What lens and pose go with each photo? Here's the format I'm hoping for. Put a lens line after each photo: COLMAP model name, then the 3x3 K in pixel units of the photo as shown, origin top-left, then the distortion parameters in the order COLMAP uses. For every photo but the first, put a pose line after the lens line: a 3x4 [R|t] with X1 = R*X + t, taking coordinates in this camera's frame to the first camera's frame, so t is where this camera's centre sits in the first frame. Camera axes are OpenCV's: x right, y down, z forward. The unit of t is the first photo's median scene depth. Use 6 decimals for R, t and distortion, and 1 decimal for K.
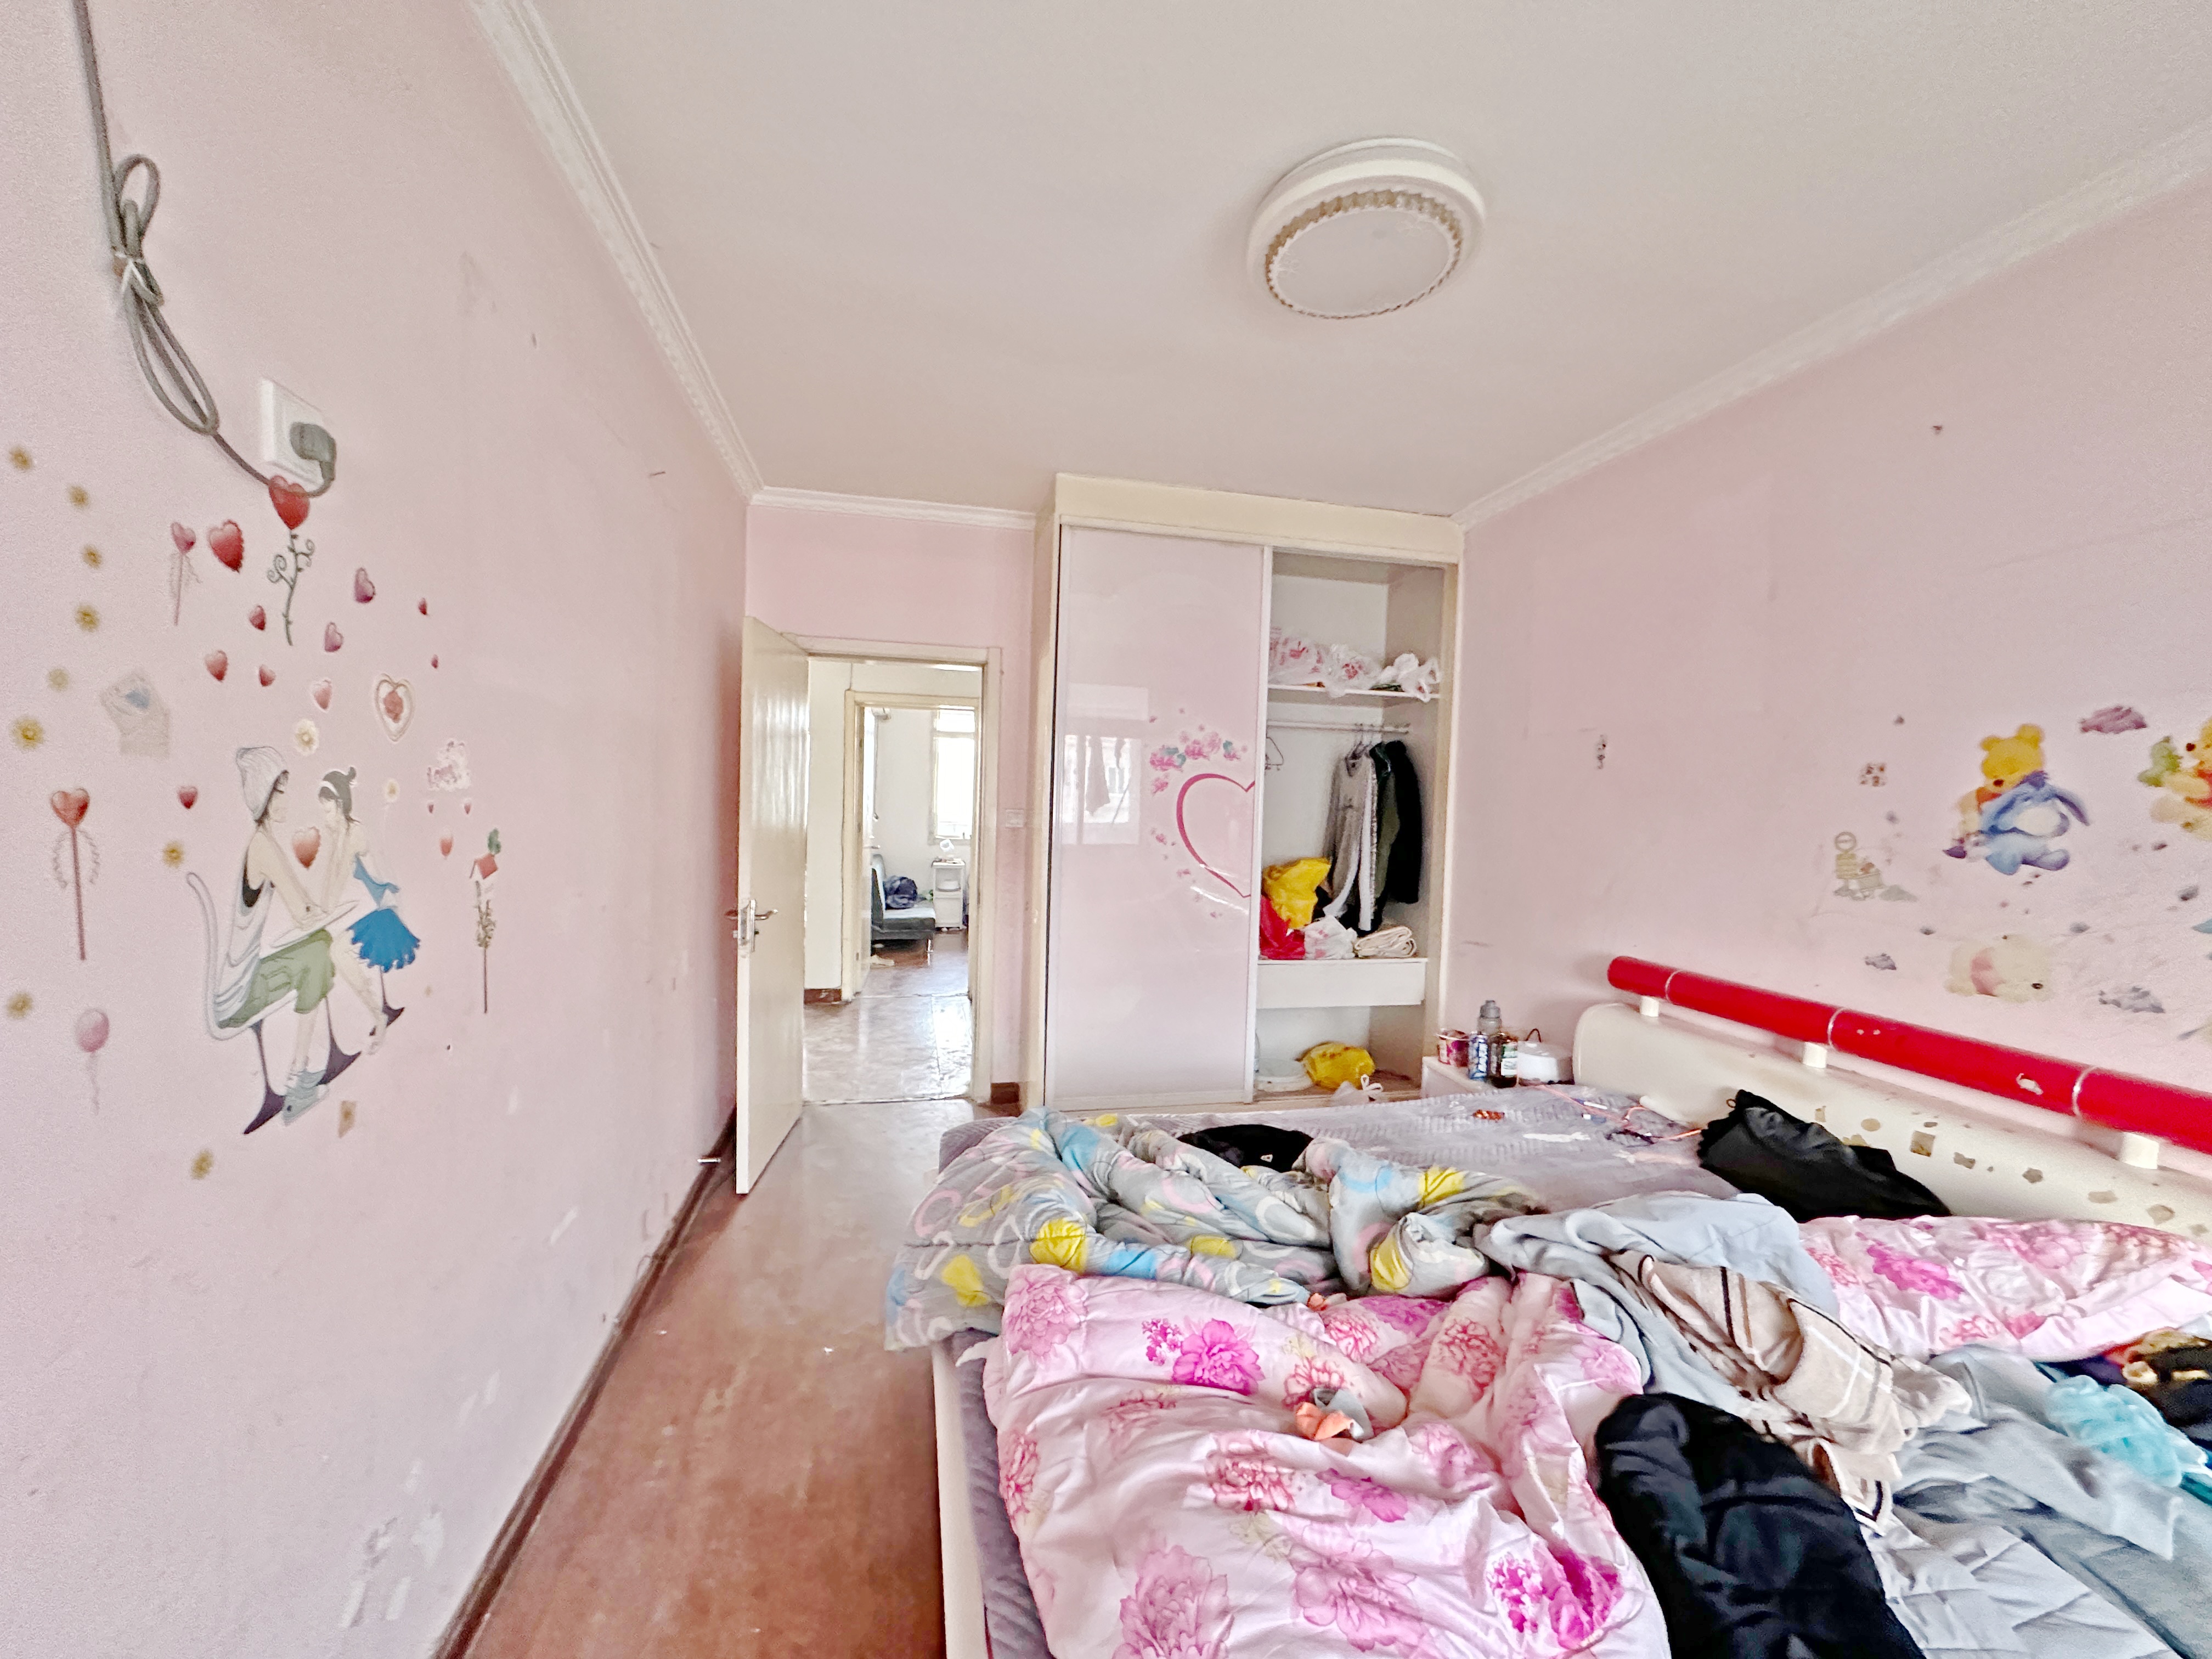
lens RADIAL K [[888.6, 0, 1105.6], [0, 888.6, 840.7], [0, 0, 1]] dist [0.000049, 0.000001]
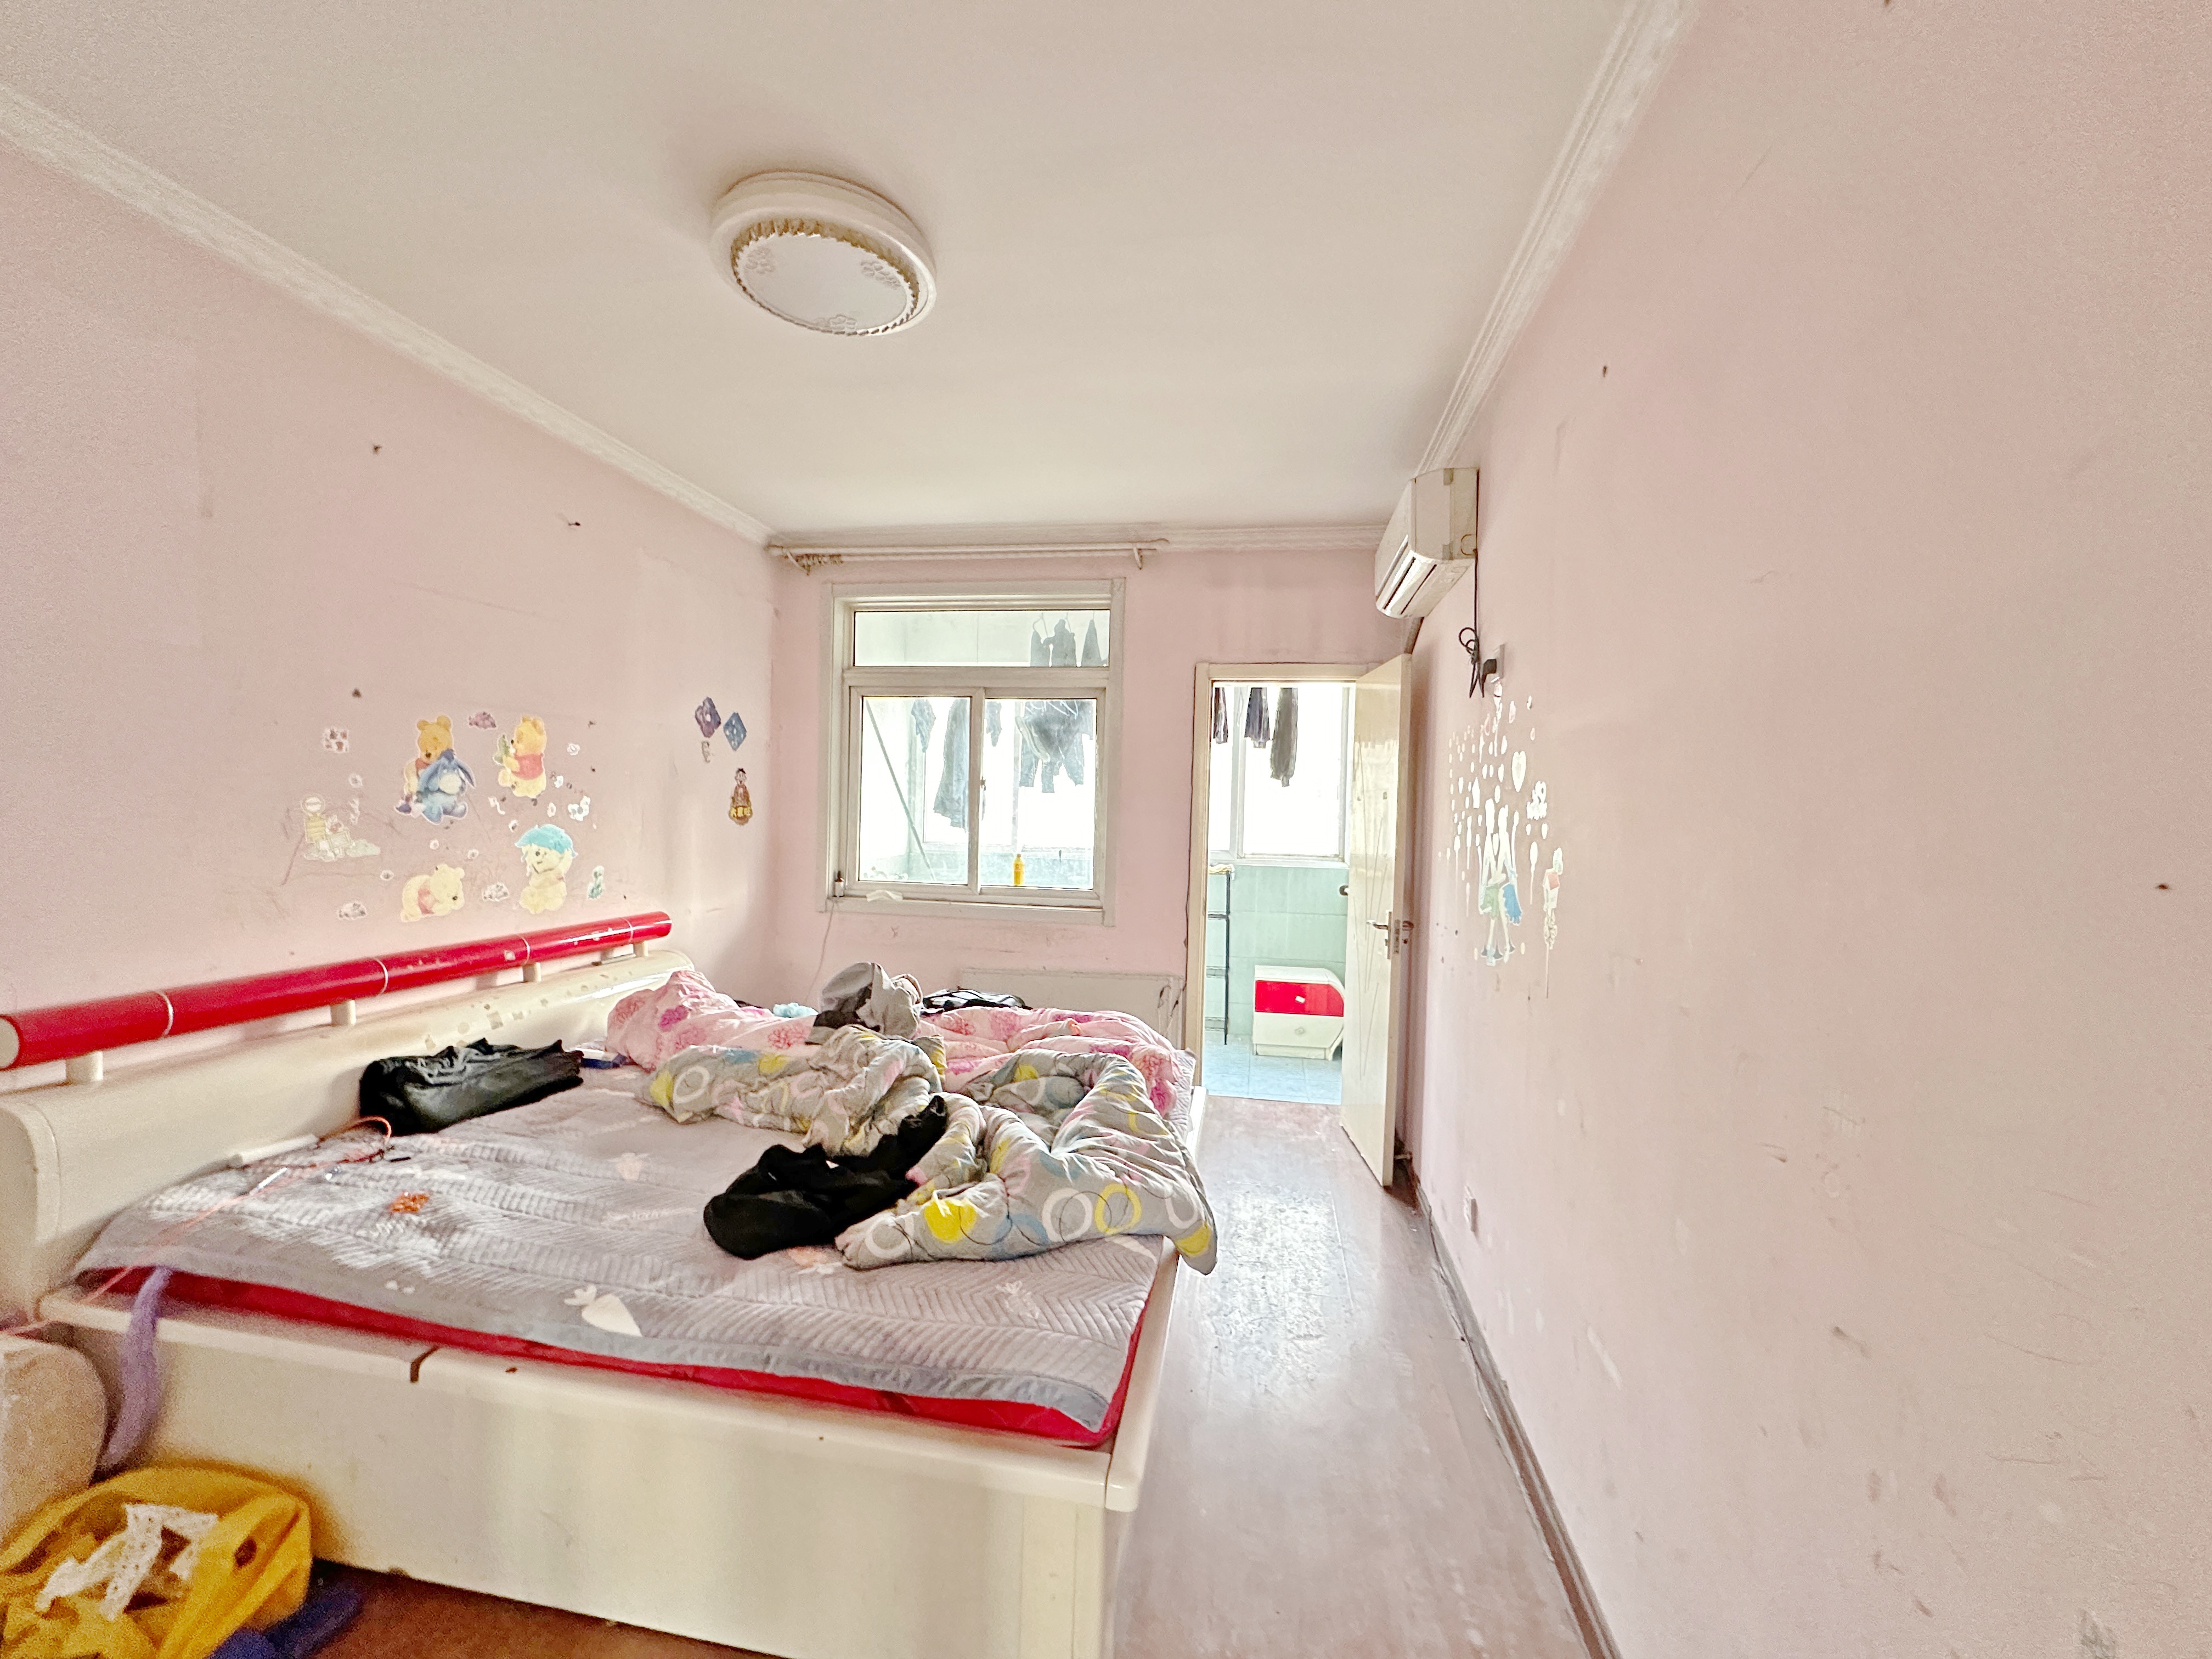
lens RADIAL K [[888.6, 0, 1109.2], [0, 888.6, 827.8], [0, 0, 1]] dist [0.000049, 0.000001]
pose [[-0.922319, -0.062344, 0.381368, -0.453812], [-0.034967, 0.996316, 0.078305, -0.095661], [-0.384845, 0.058887, -0.921101, 1.824226]]
